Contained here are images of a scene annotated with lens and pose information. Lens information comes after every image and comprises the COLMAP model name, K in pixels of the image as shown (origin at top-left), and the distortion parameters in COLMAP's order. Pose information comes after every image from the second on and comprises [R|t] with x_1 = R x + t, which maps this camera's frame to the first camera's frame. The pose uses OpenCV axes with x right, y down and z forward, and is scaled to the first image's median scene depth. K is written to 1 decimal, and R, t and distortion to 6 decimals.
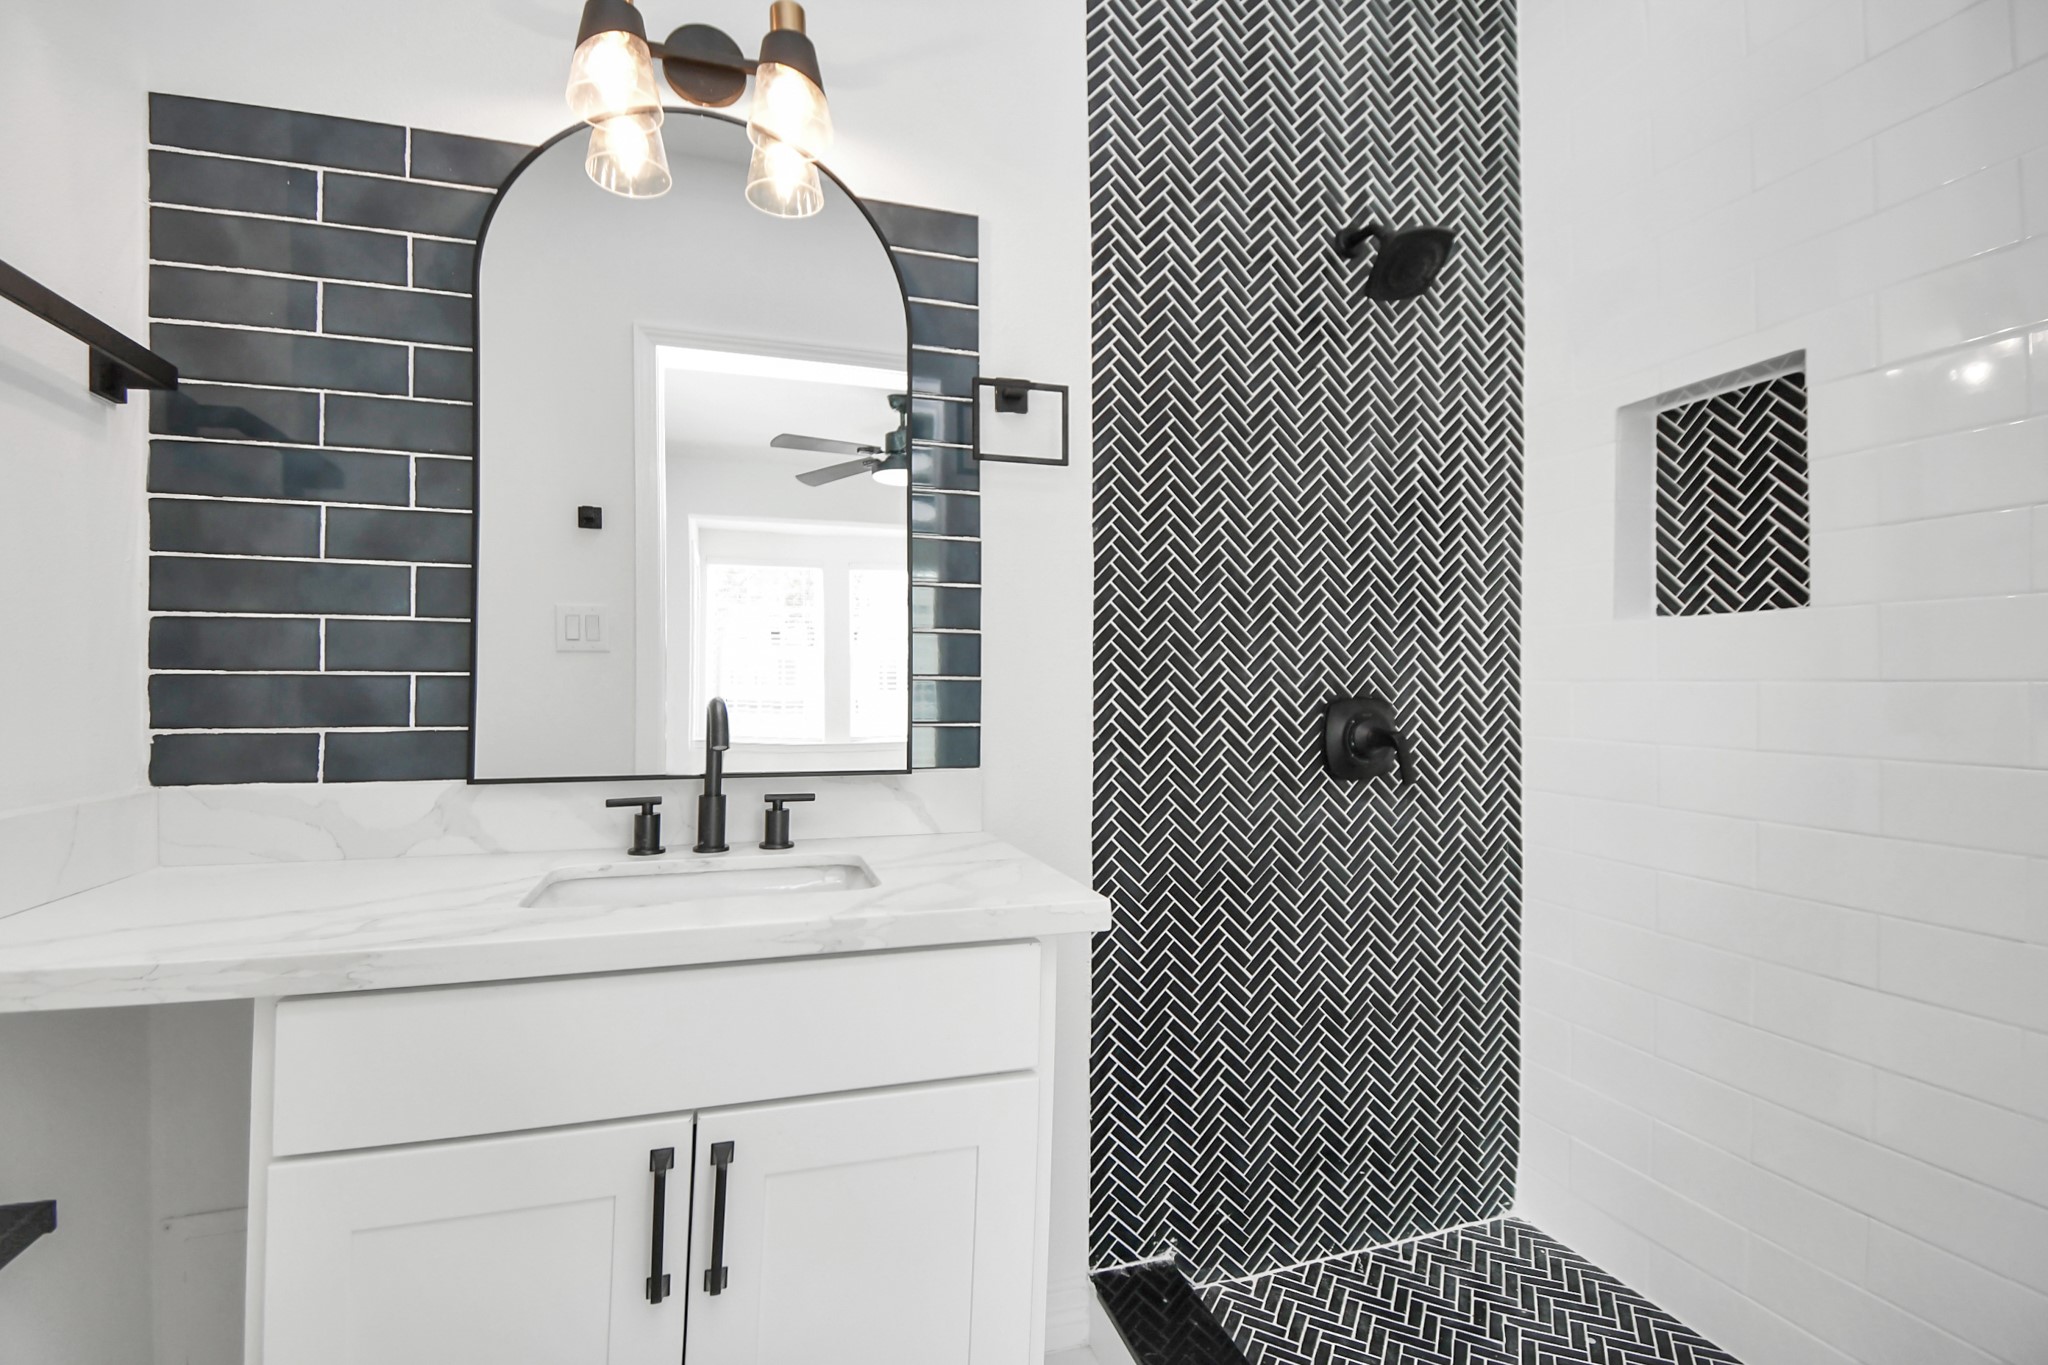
lens RADIAL K [[907.0, 0, 1023.1], [0, 907.0, 683.5], [0, 0, 1]] dist [-0.002404, -0.012745]
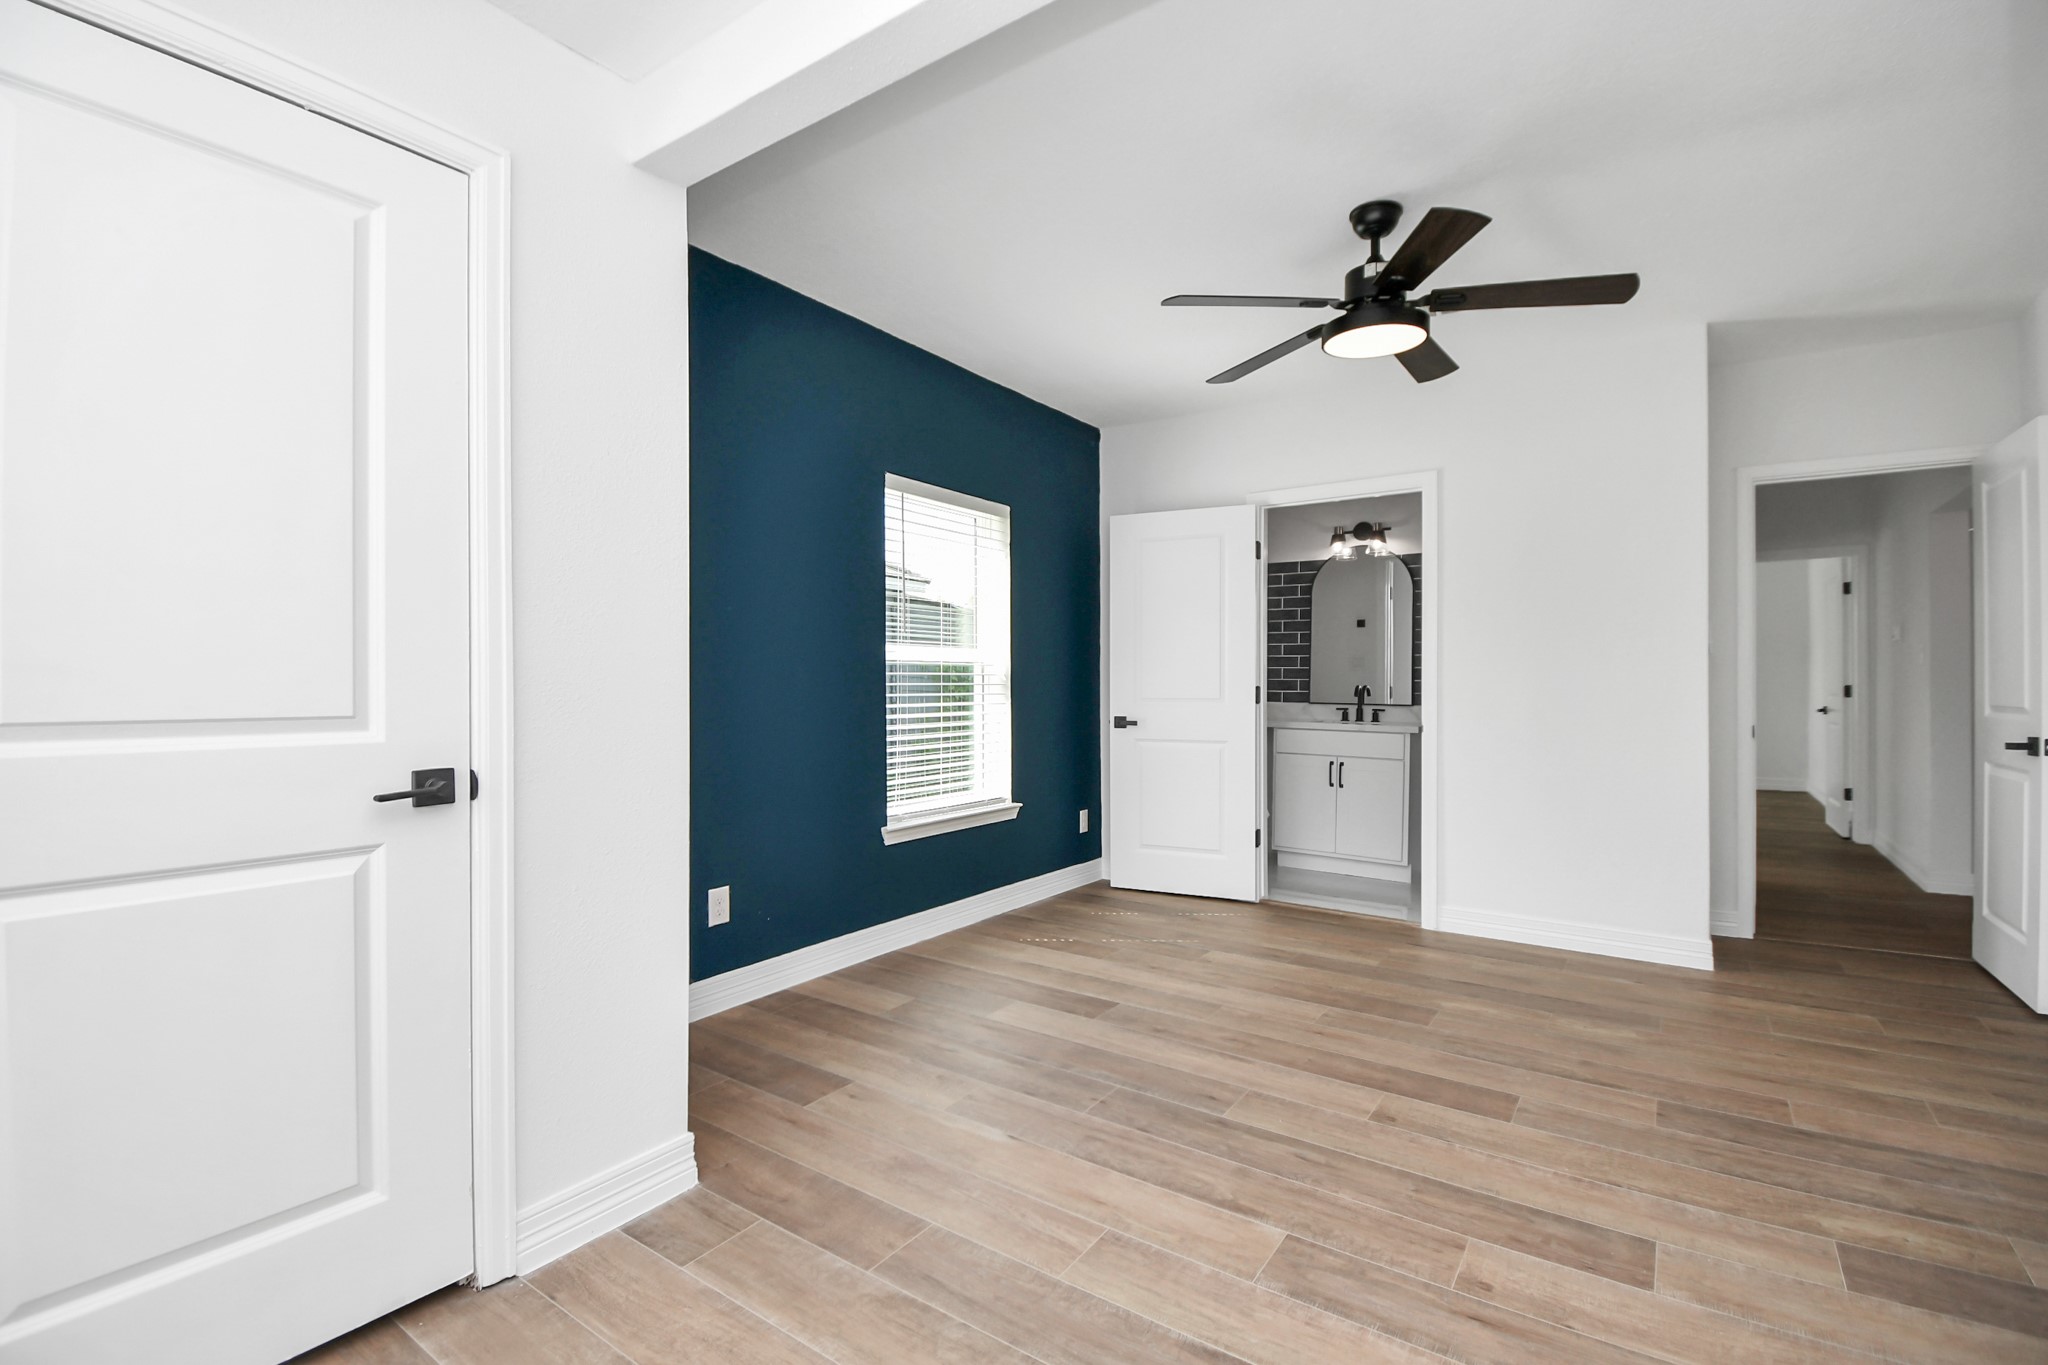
lens RADIAL K [[907.0, 0, 1018.4], [0, 907.0, 692.6], [0, 0, 1]] dist [-0.002404, -0.012745]
pose [[0.592742, 0.007345, -0.805359, 2.149676], [-0.001526, 0.999967, 0.007996, 0.019366], [0.805391, -0.003510, 0.592733, -2.830083]]
